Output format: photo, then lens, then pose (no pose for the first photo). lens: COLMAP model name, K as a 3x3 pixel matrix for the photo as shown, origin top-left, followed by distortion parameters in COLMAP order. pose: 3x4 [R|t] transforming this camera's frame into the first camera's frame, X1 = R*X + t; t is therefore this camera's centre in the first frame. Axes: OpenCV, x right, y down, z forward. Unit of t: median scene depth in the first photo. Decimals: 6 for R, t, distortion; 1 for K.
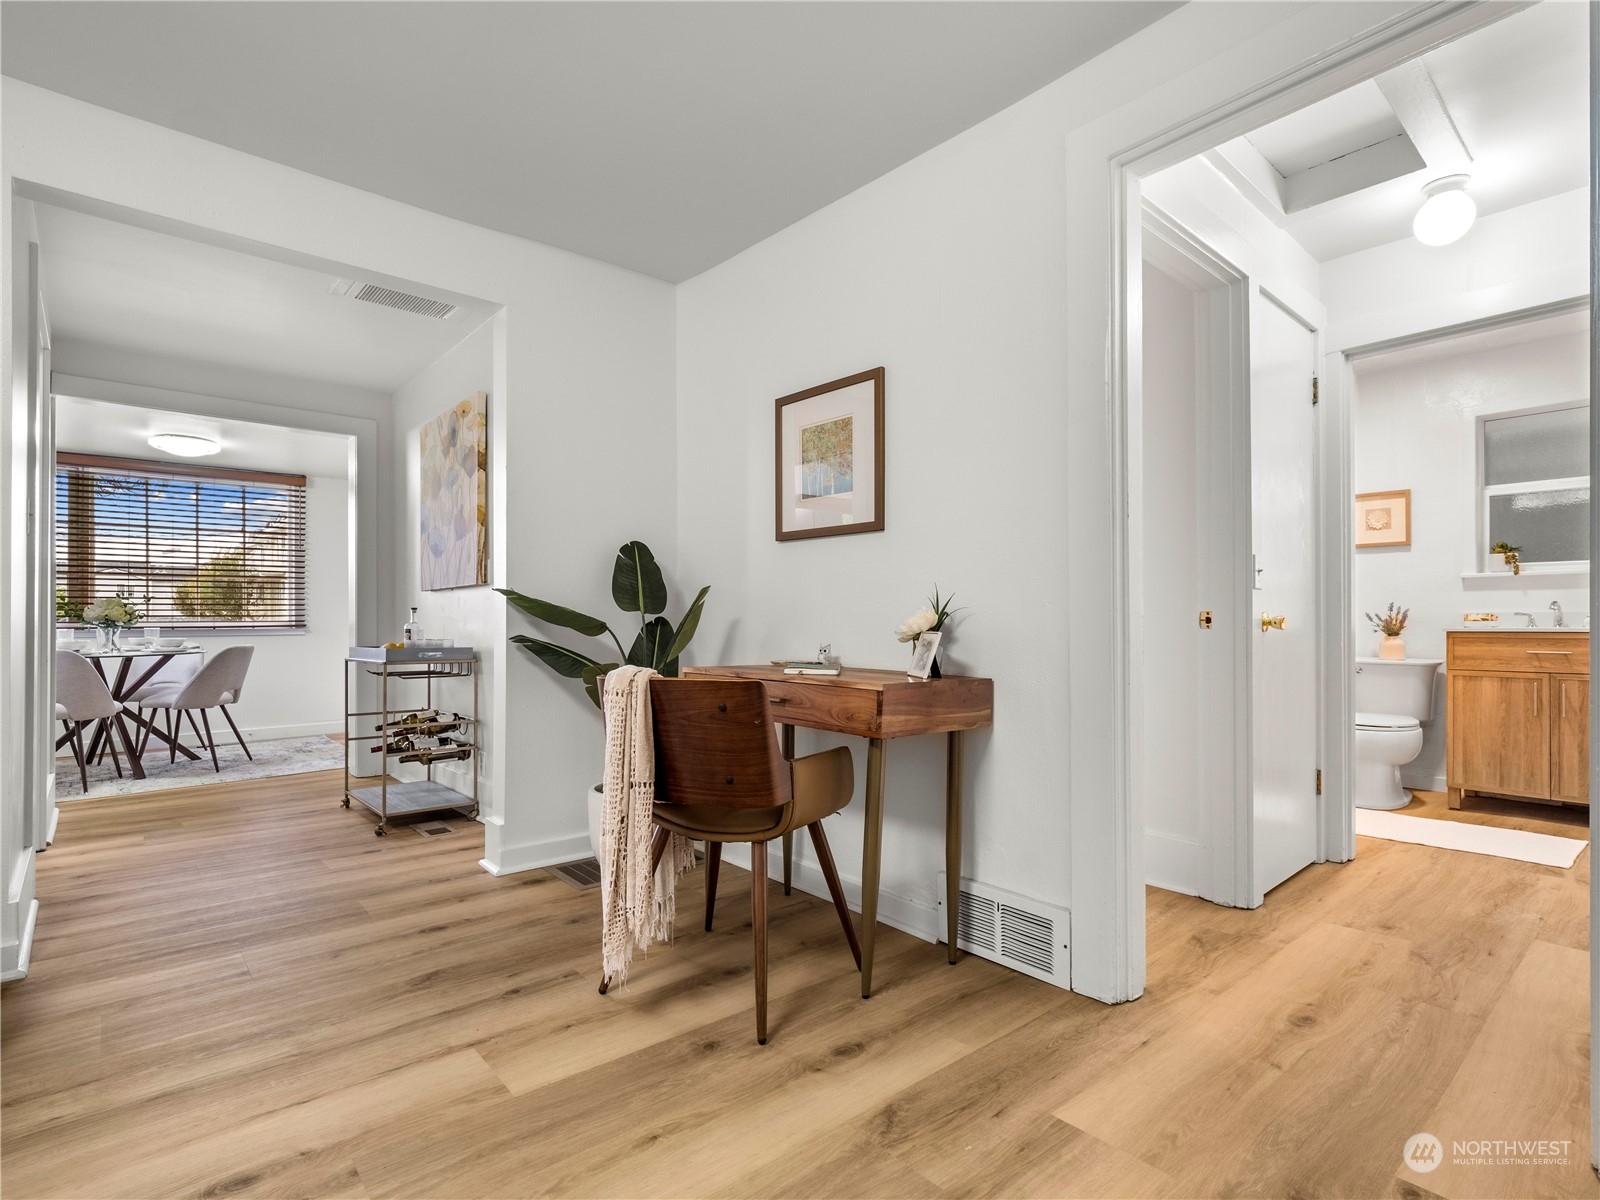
lens RADIAL K [[794.0, 0, 802.5], [0, 794.0, 609.4], [0, 0, 1]] dist [0.018423, -0.009460]
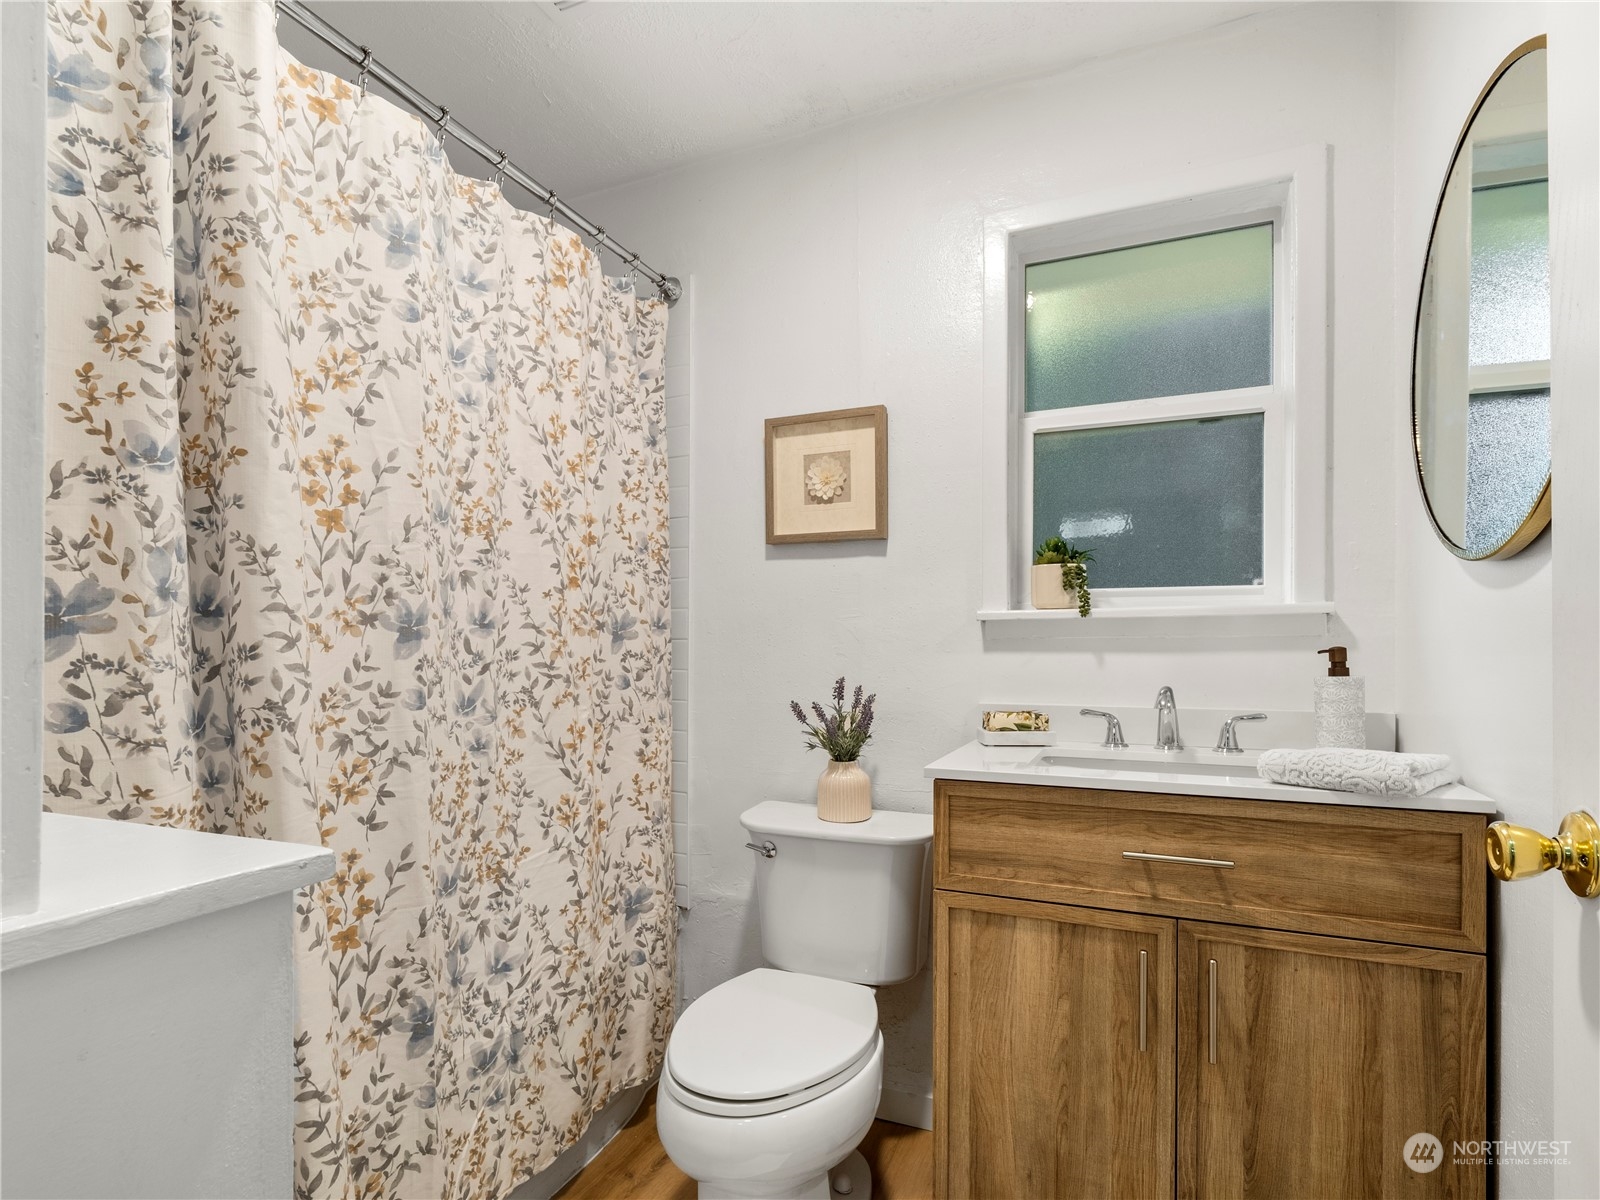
lens RADIAL K [[807.8, 0, 798.4], [0, 807.8, 615.7], [0, 0, 1]] dist [0.010680, -0.012067]
pose [[0.907457, 0.018737, 0.419728, 0.649801], [-0.010804, 0.999715, -0.021269, -0.036912], [-0.420007, 0.014766, 0.907401, 0.761693]]
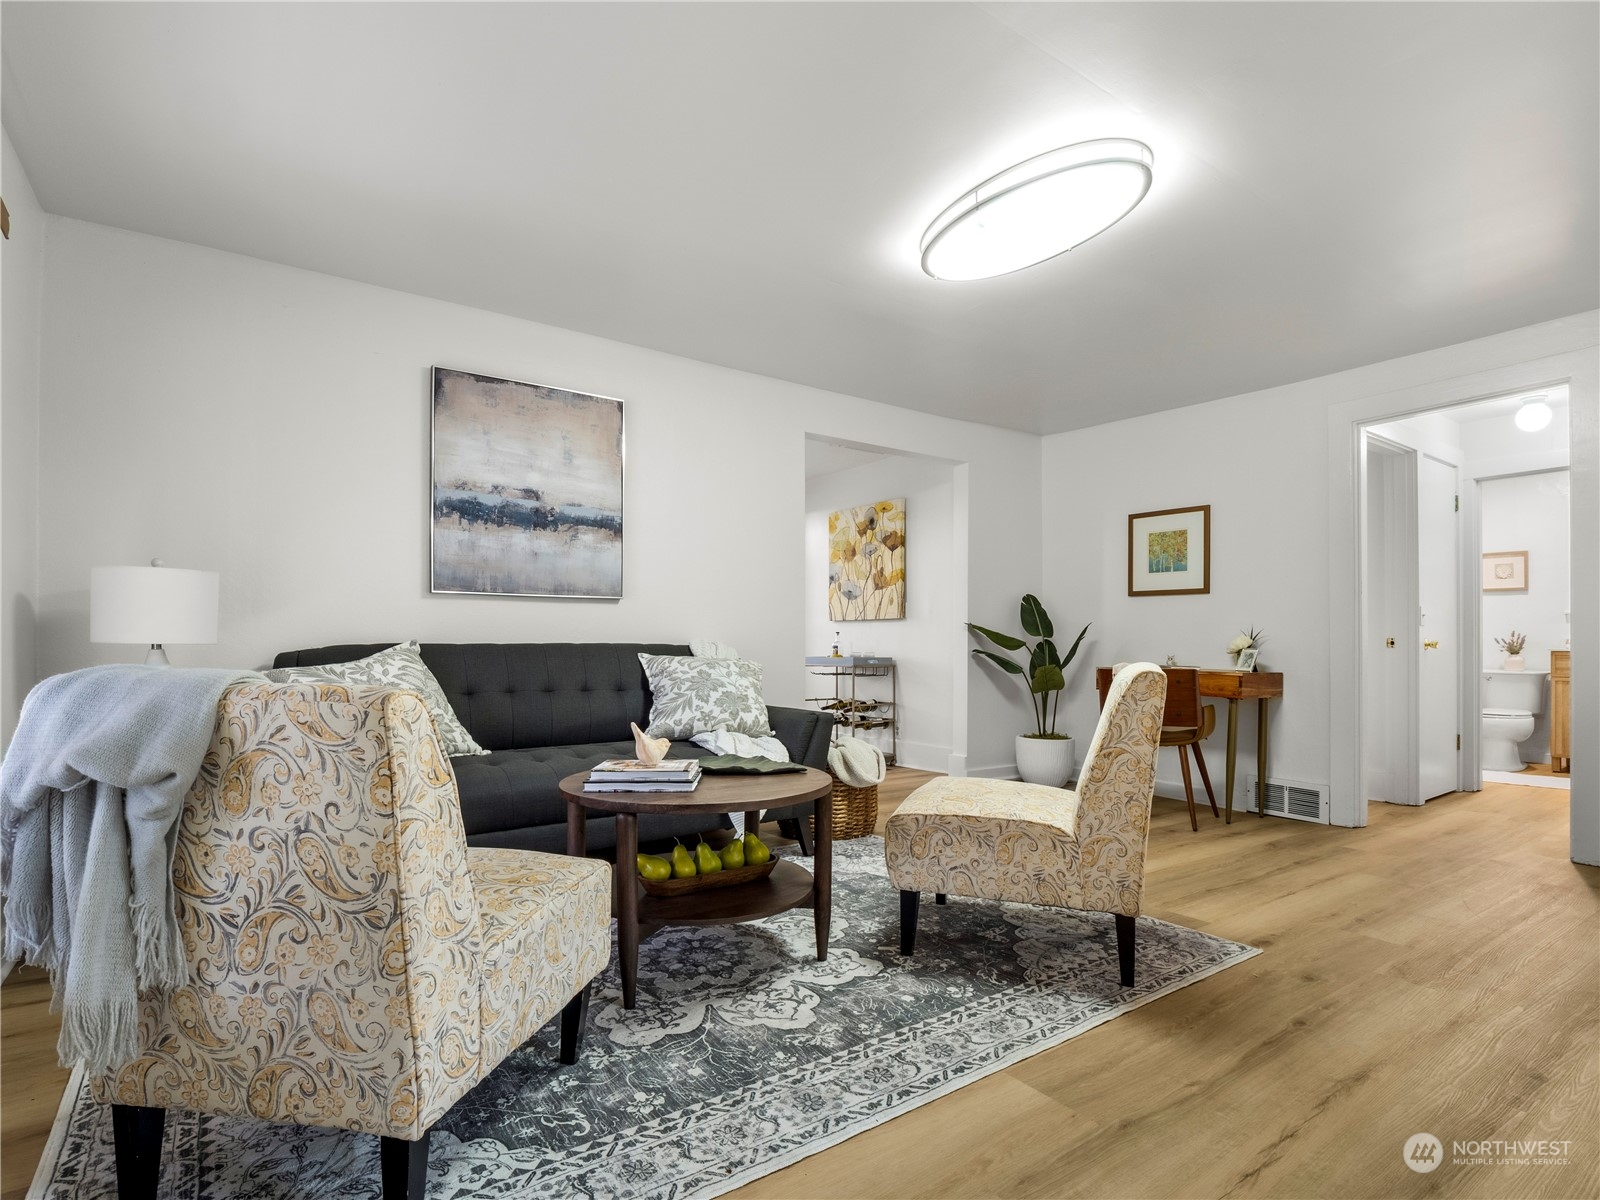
lens RADIAL K [[816.1, 0, 798.2], [0, 816.1, 625.3], [0, 0, 1]] dist [-0.021820, 0.000475]
pose [[0.993399, 0.002744, -0.114679, -0.426455], [-0.003110, 0.999991, -0.003016, -0.011429], [0.114670, 0.003352, 0.993398, -0.661302]]
